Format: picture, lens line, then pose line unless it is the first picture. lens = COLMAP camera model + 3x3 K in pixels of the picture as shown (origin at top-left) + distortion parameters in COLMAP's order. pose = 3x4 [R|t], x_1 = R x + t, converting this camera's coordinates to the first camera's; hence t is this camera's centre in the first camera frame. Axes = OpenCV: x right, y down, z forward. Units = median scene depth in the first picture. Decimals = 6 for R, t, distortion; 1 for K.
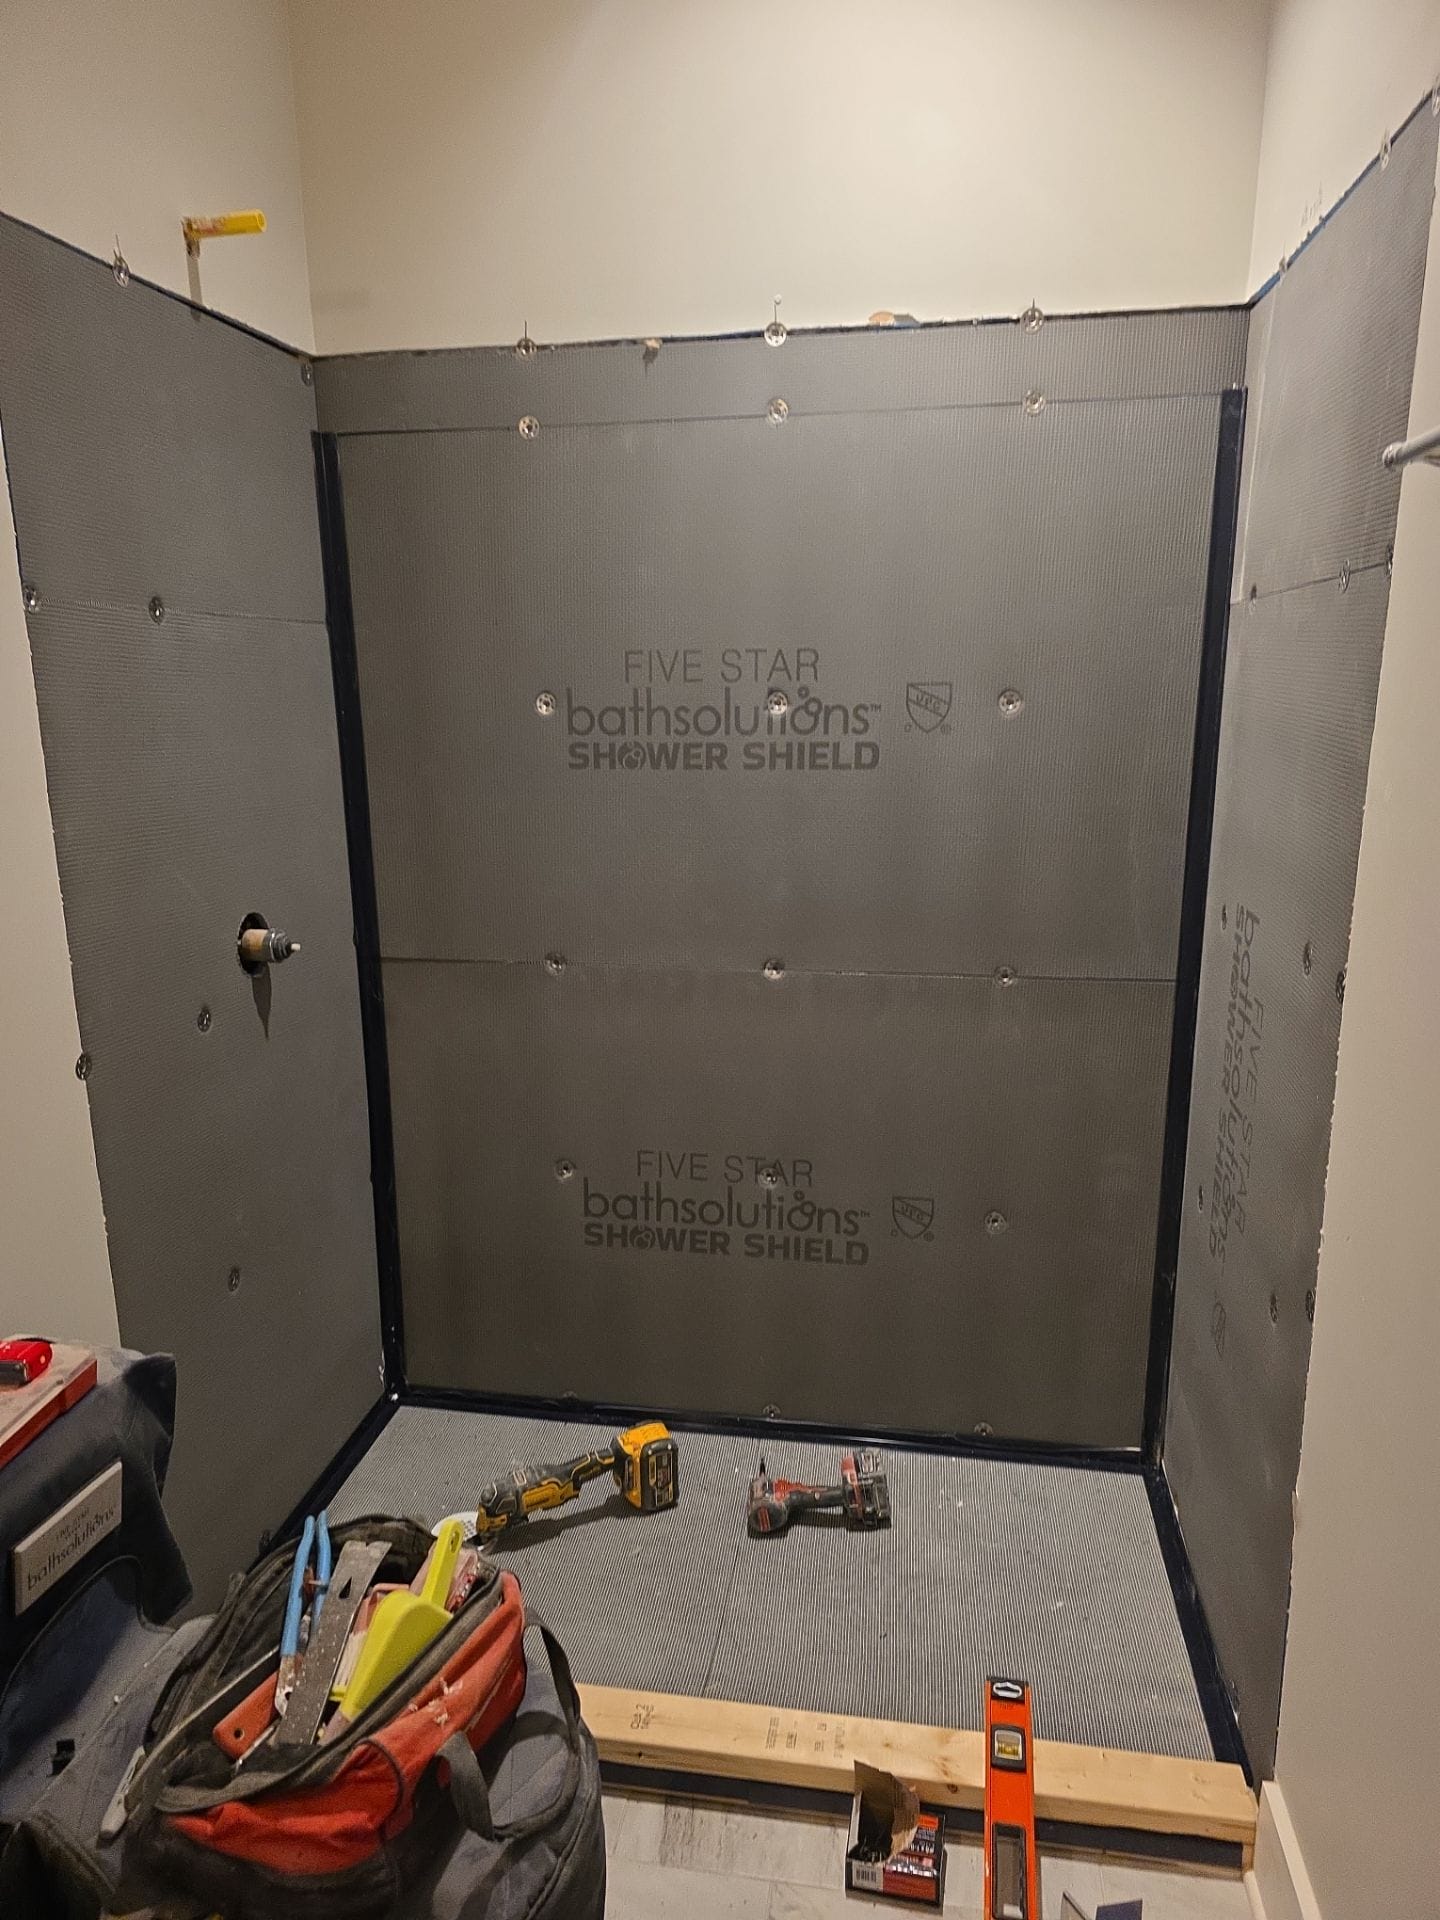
lens RADIAL K [[1247.6, 0, 723.9], [0, 1247.6, 975.0], [0, 0, 1]] dist [0.105530, -0.077882]
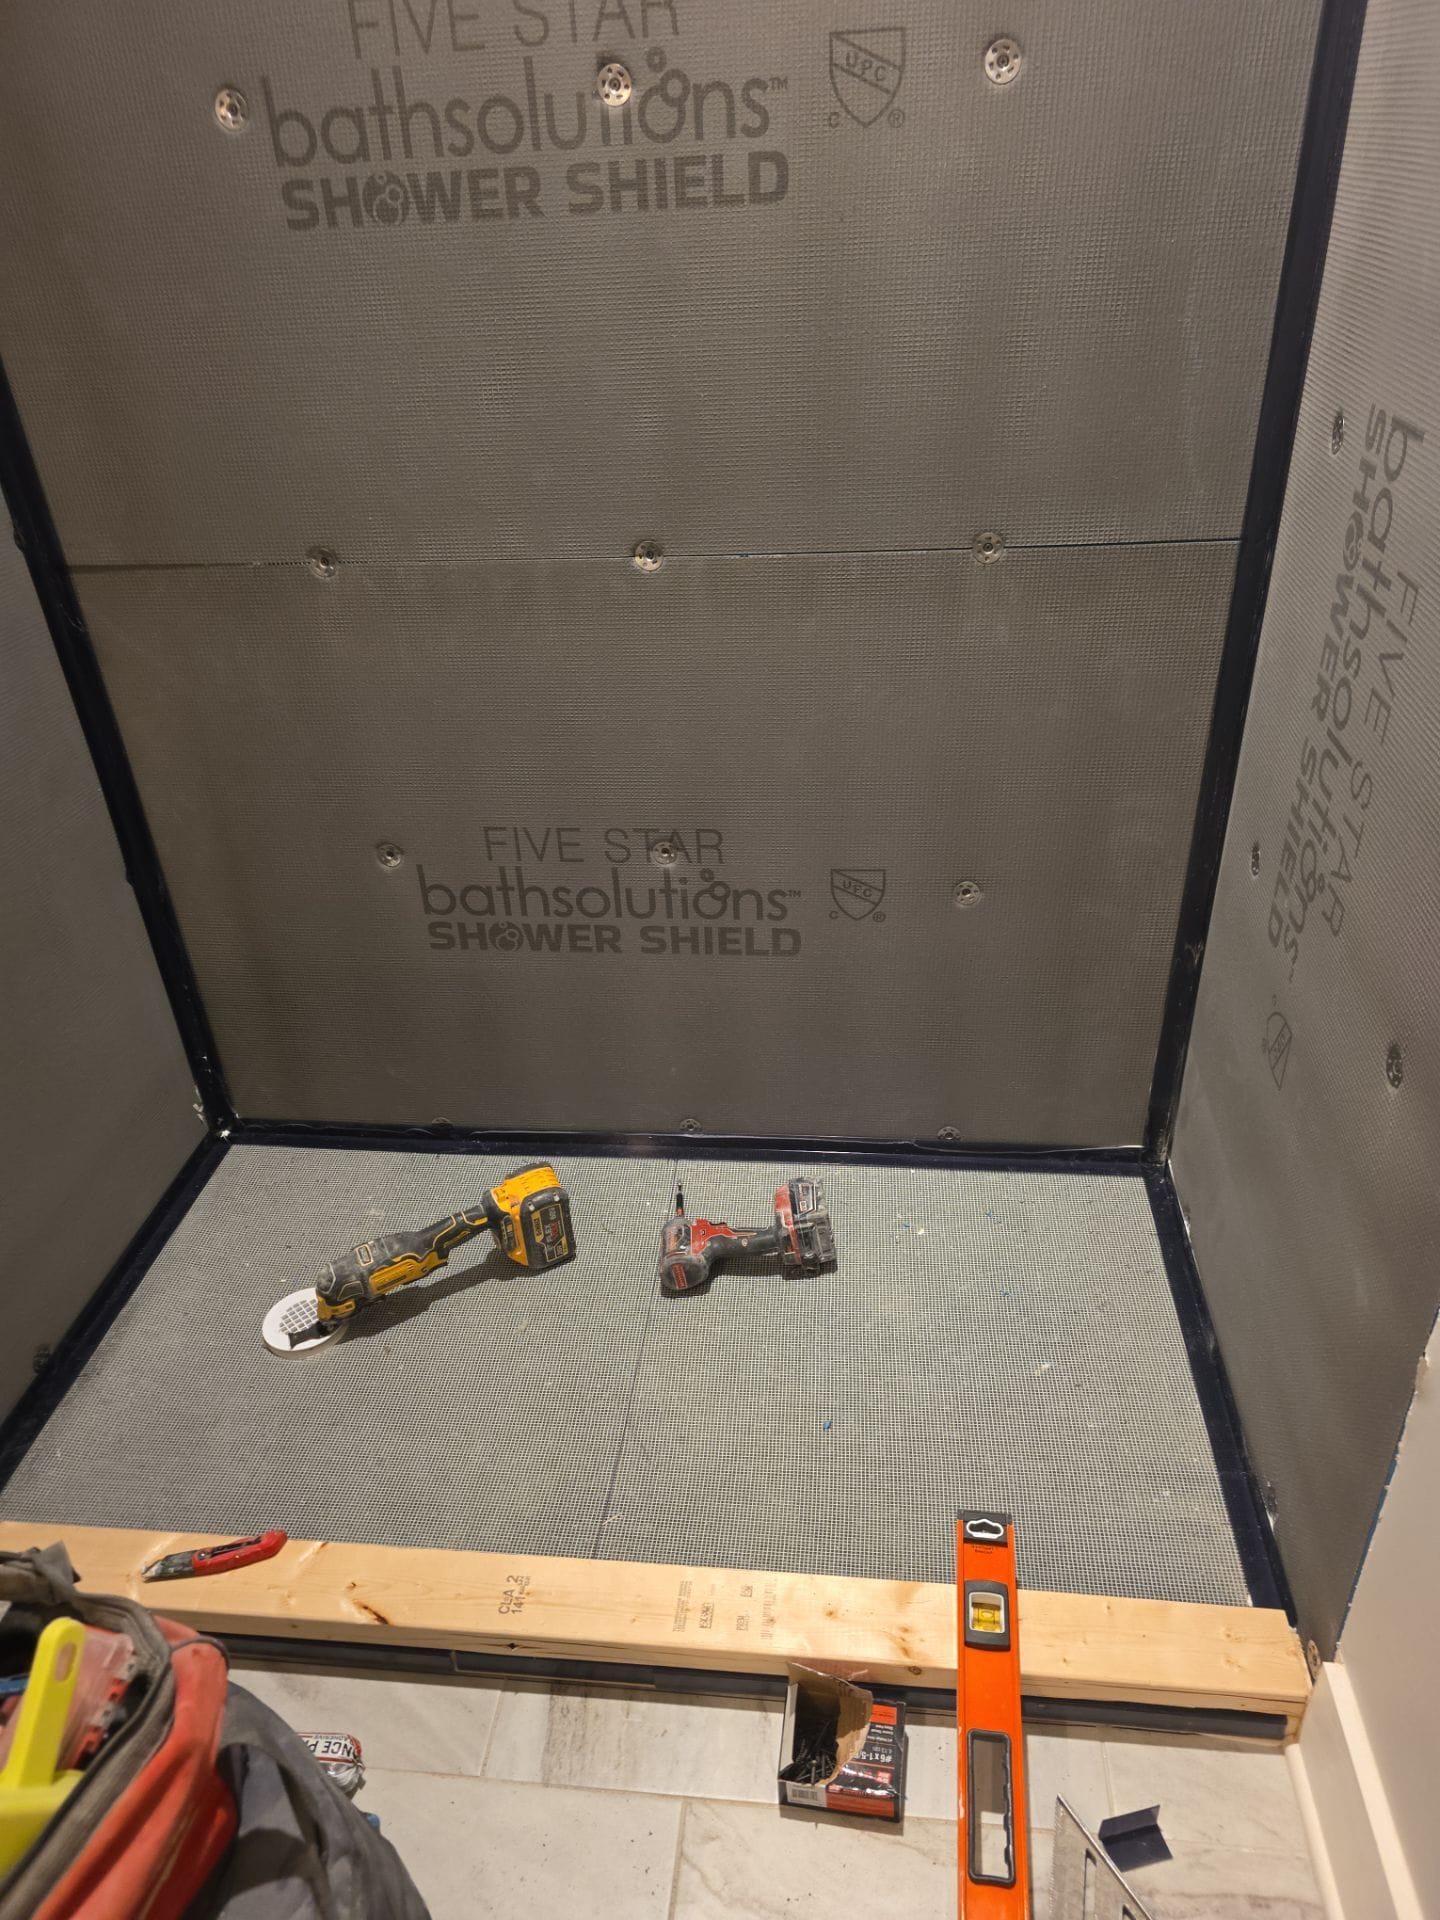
lens RADIAL K [[1292.1, 0, 720.0], [0, 1292.1, 960.0], [0, 0, 1]] dist [0.115552, -0.122049]
pose [[0.997520, -0.066346, 0.023513, 0.050154], [0.055691, 0.948183, 0.312805, -0.017456], [-0.043048, -0.310720, 0.949526, 0.272555]]
